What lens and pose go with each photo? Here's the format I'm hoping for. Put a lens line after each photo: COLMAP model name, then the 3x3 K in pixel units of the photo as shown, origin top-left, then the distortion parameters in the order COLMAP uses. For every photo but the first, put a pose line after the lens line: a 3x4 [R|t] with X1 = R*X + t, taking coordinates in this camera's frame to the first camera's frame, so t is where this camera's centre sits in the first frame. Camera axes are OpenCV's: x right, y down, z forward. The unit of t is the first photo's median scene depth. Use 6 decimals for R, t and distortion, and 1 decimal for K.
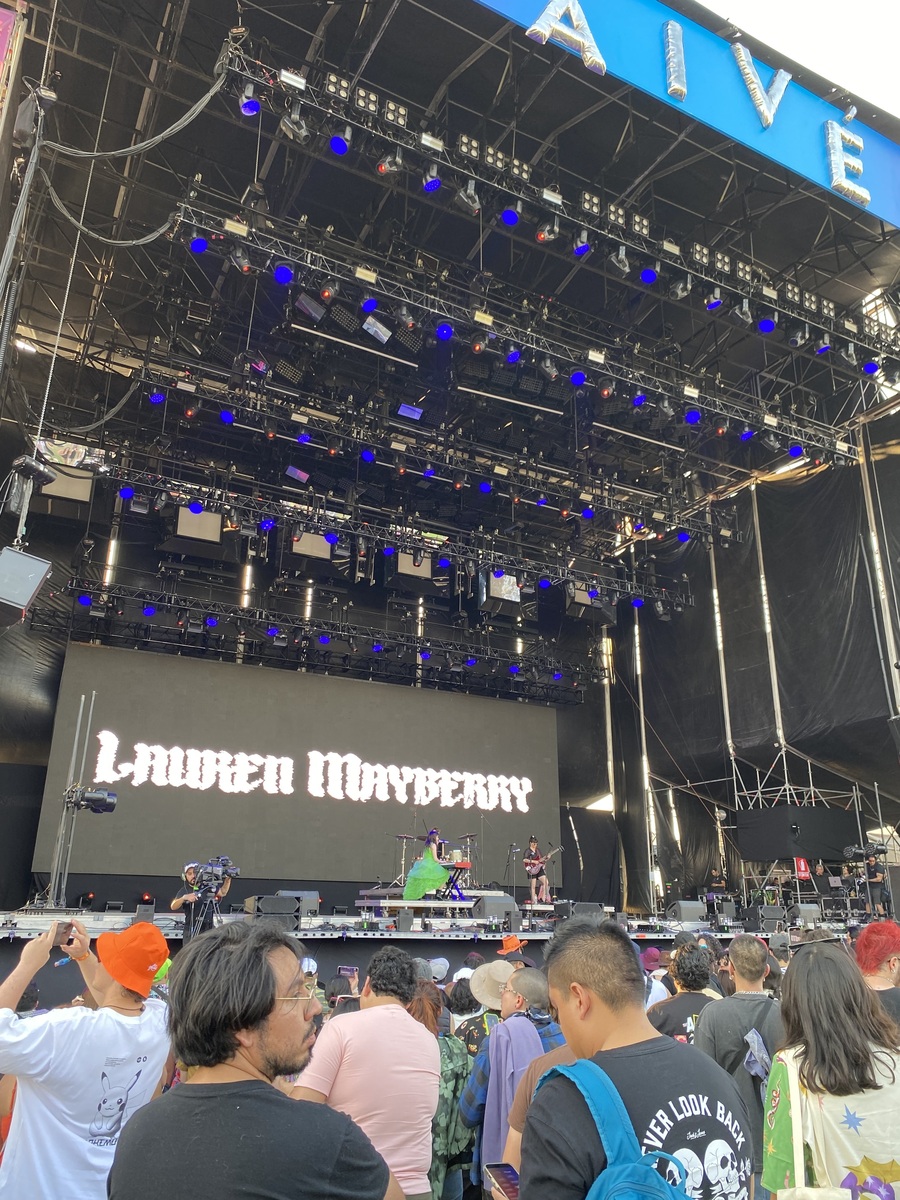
lens RADIAL K [[923.0, 0, 450.0], [0, 923.0, 600.0], [0, 0, 1]] dist [0.015154, 0.000713]
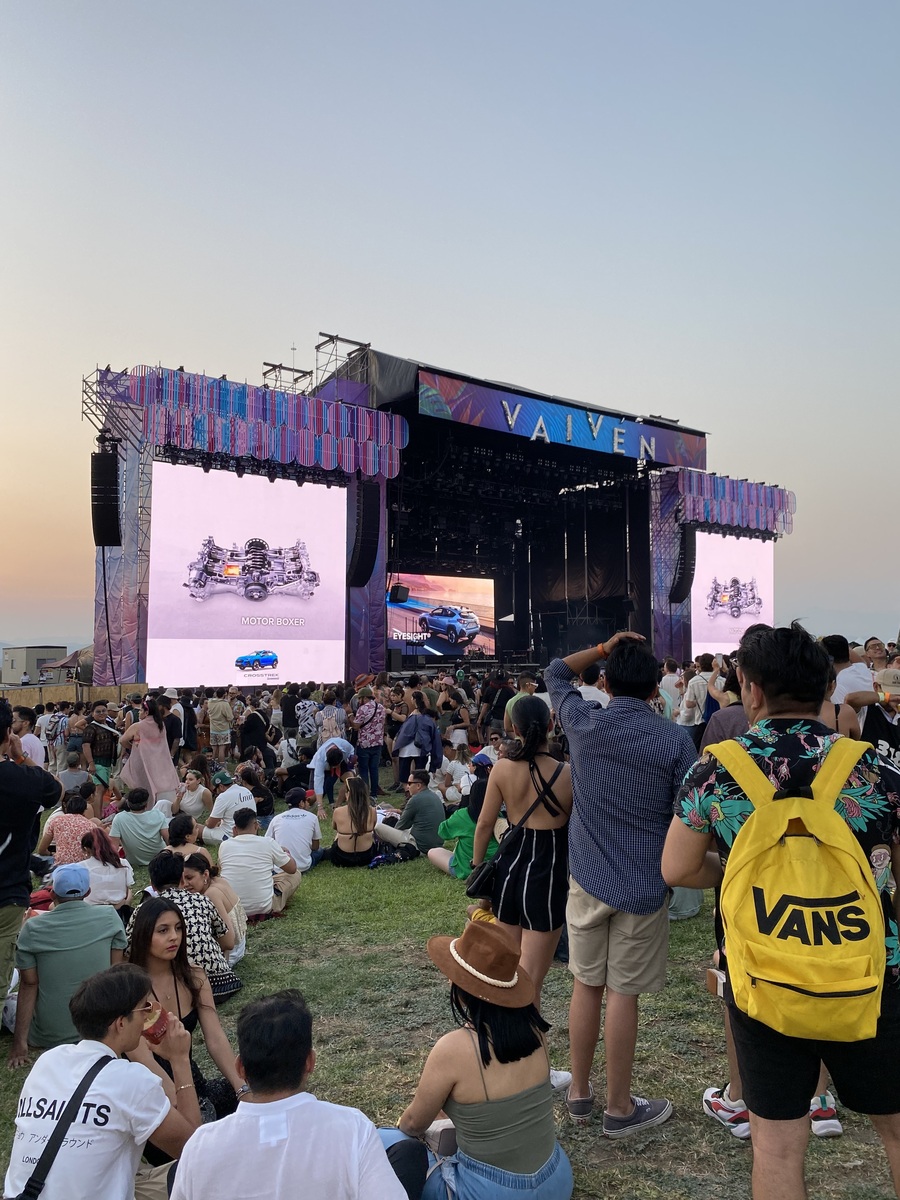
lens RADIAL K [[923.0, 0, 450.0], [0, 923.0, 600.0], [0, 0, 1]] dist [0.015154, 0.000713]
pose [[0.984143, 0.003082, 0.177349, -0.125740], [-0.047680, 0.967645, 0.247770, -0.124932], [-0.170847, -0.252298, 0.952448, -0.367696]]
